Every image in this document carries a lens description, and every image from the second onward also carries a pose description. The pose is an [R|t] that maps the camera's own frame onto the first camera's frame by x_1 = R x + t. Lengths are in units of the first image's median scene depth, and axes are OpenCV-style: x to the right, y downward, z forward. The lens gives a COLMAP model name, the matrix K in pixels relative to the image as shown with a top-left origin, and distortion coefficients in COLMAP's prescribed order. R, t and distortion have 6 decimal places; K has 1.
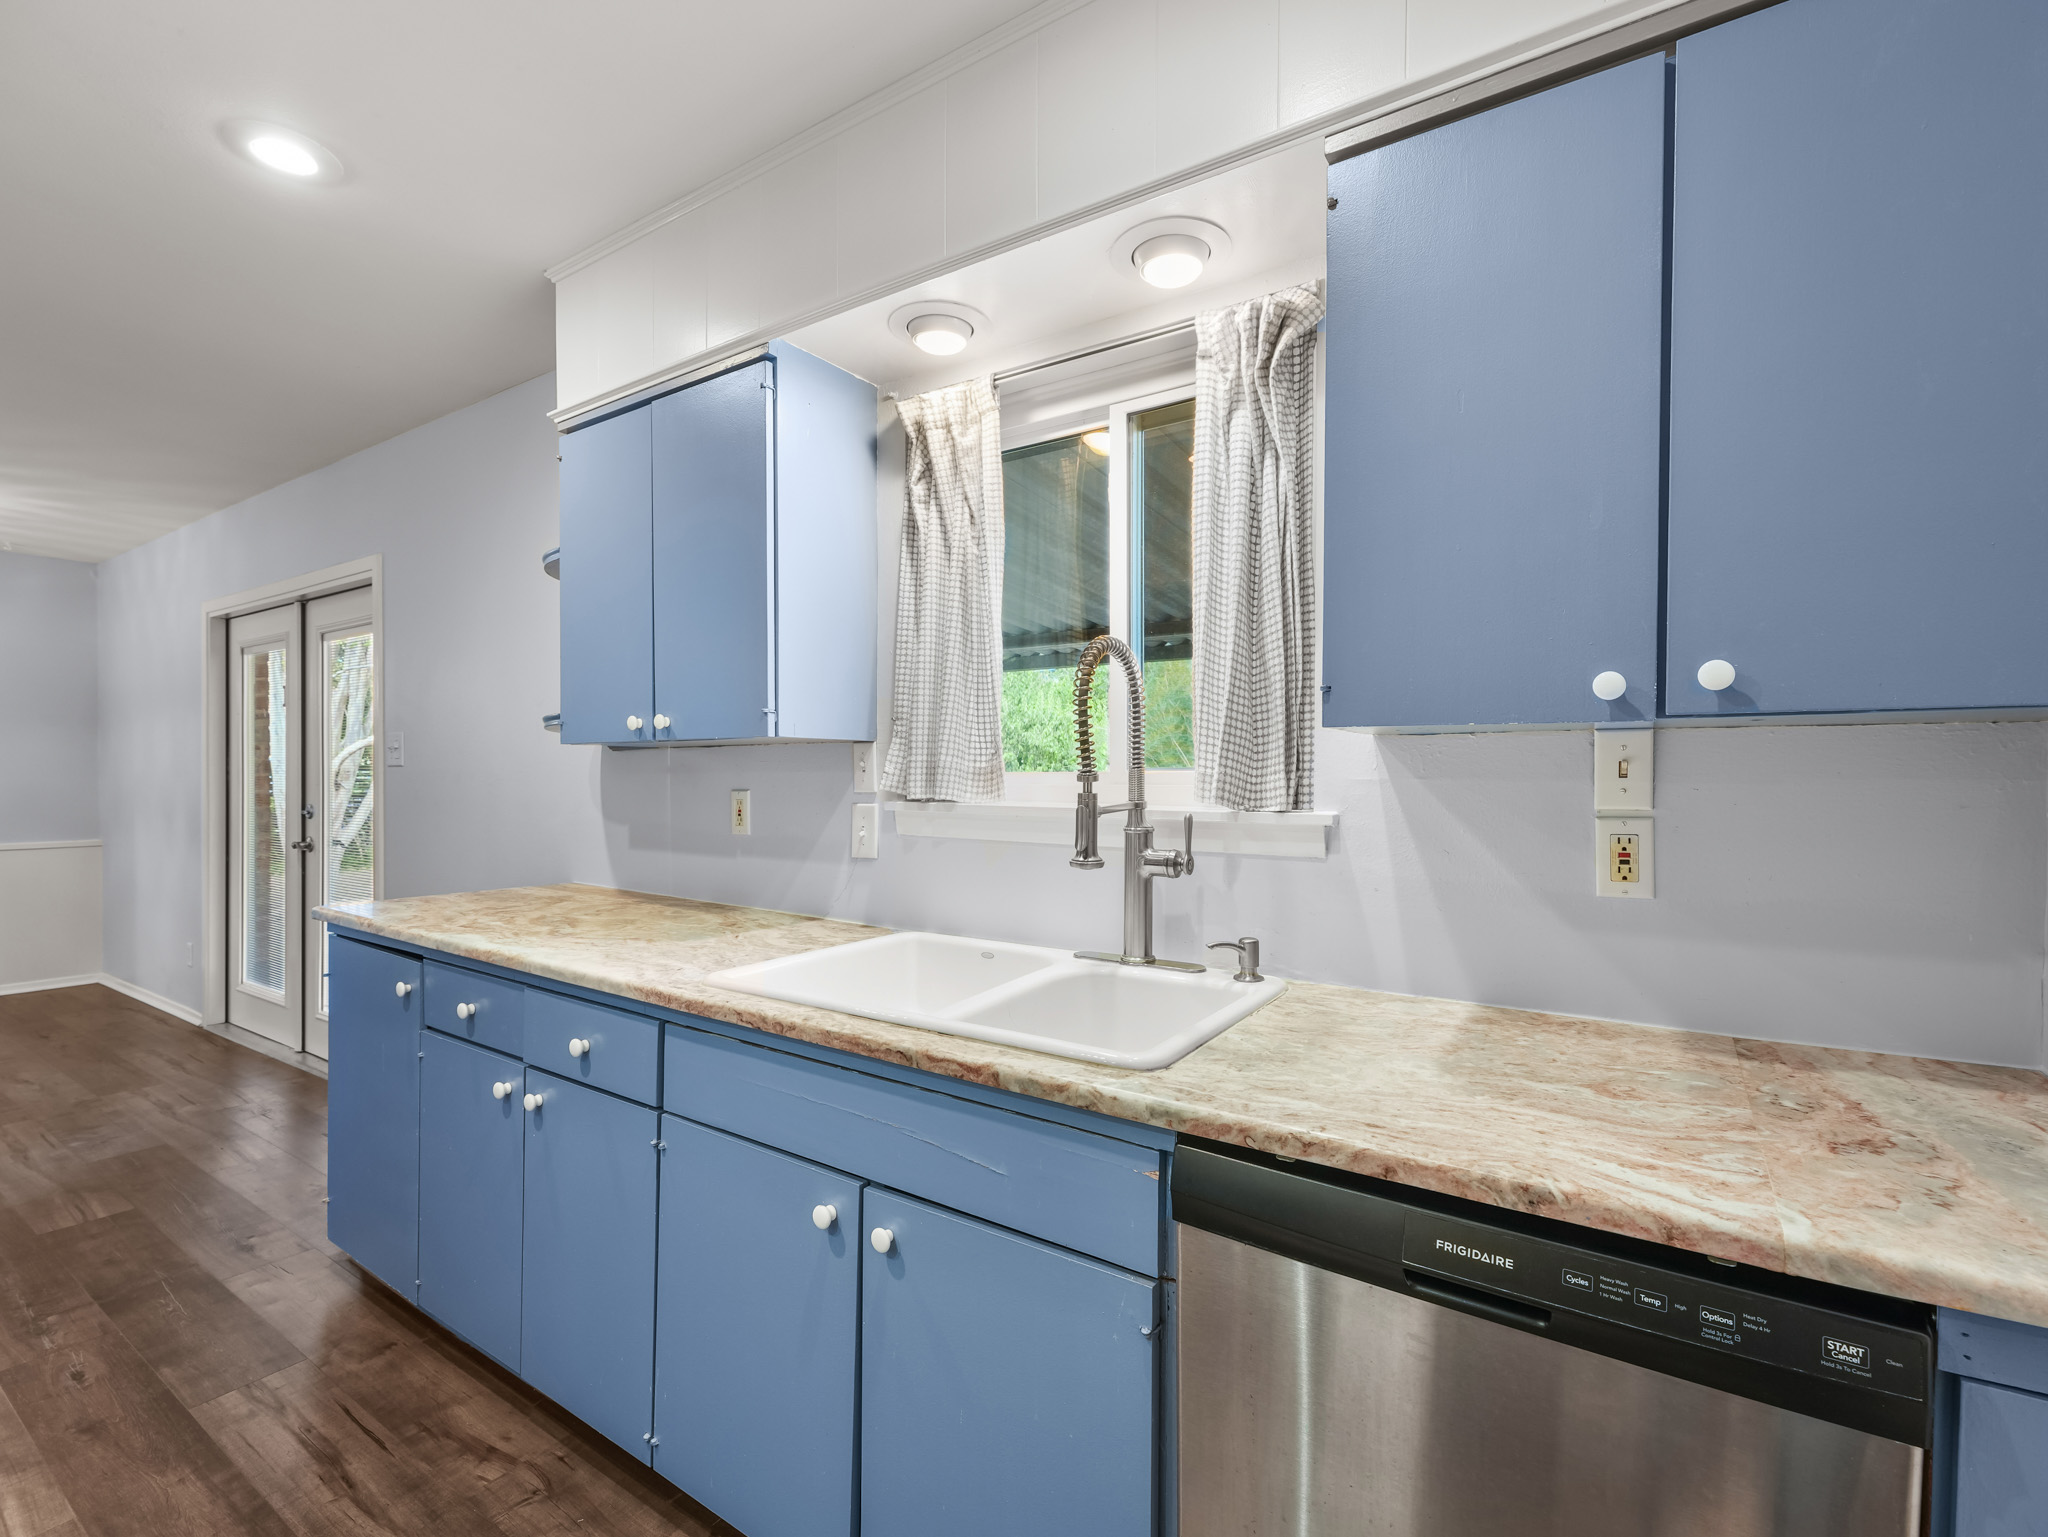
lens RADIAL K [[938.1, 0, 1007.6], [0, 938.1, 772.8], [0, 0, 1]] dist [0.008330, -0.000391]
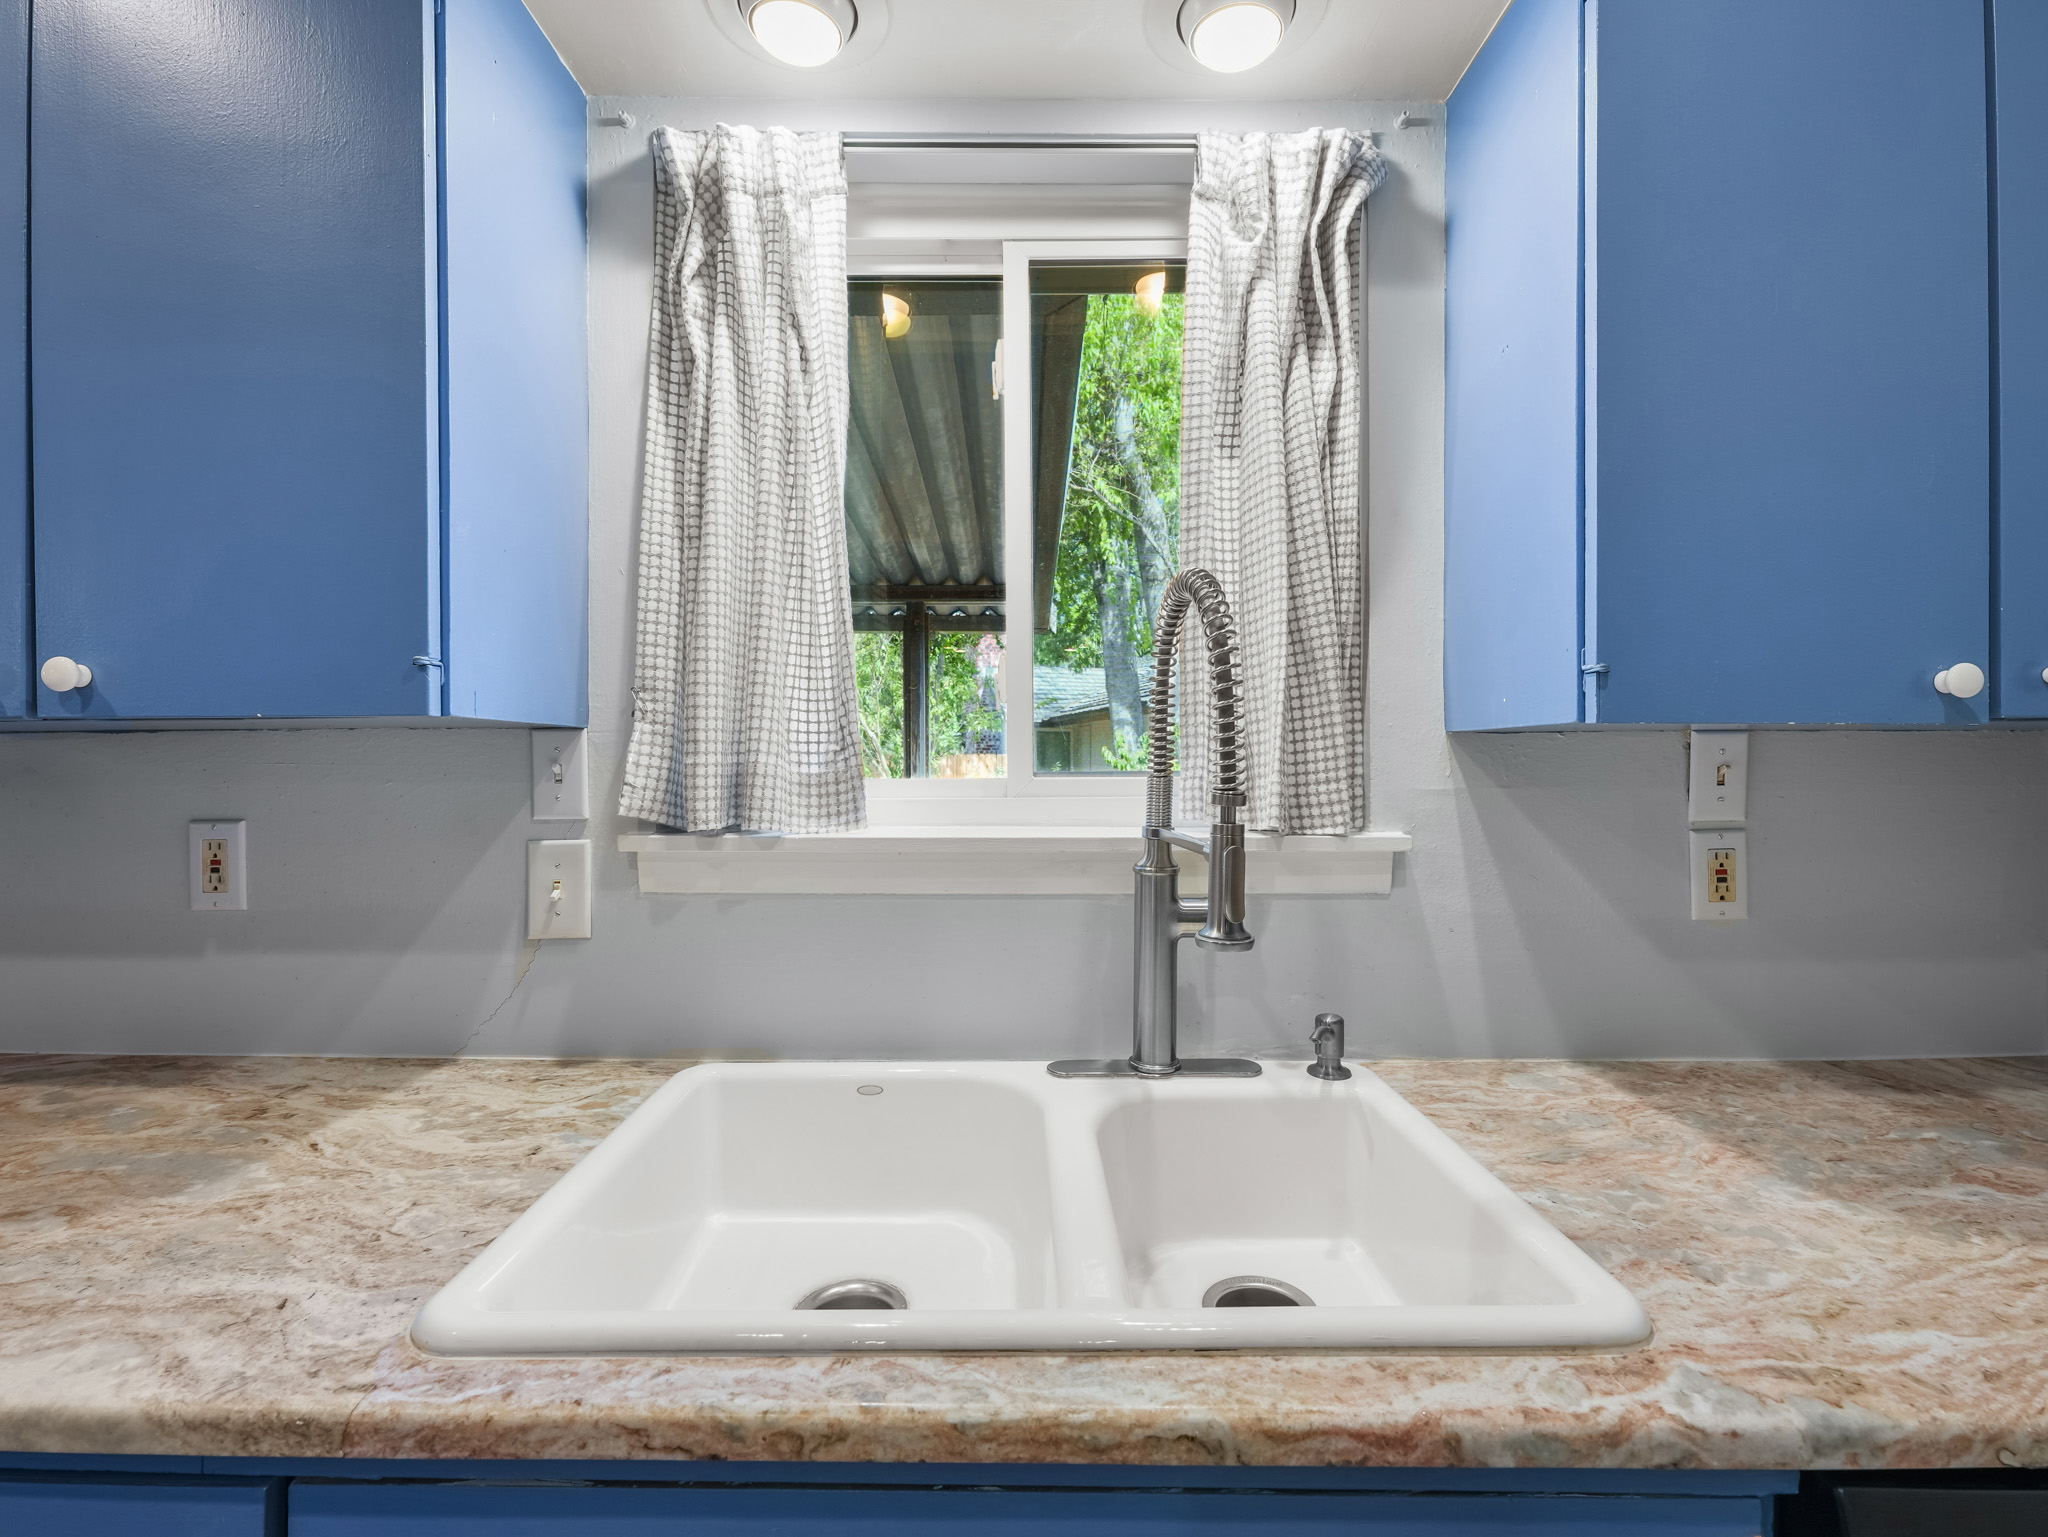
lens RADIAL K [[969.6, 0, 1033.3], [0, 969.6, 750.2], [0, 0, 1]] dist [0.003489, -0.001399]
pose [[0.824450, 0.001766, 0.565932, -0.370591], [0.004003, 0.999952, -0.008953, -0.020612], [-0.565920, 0.009647, 0.824404, 0.560972]]
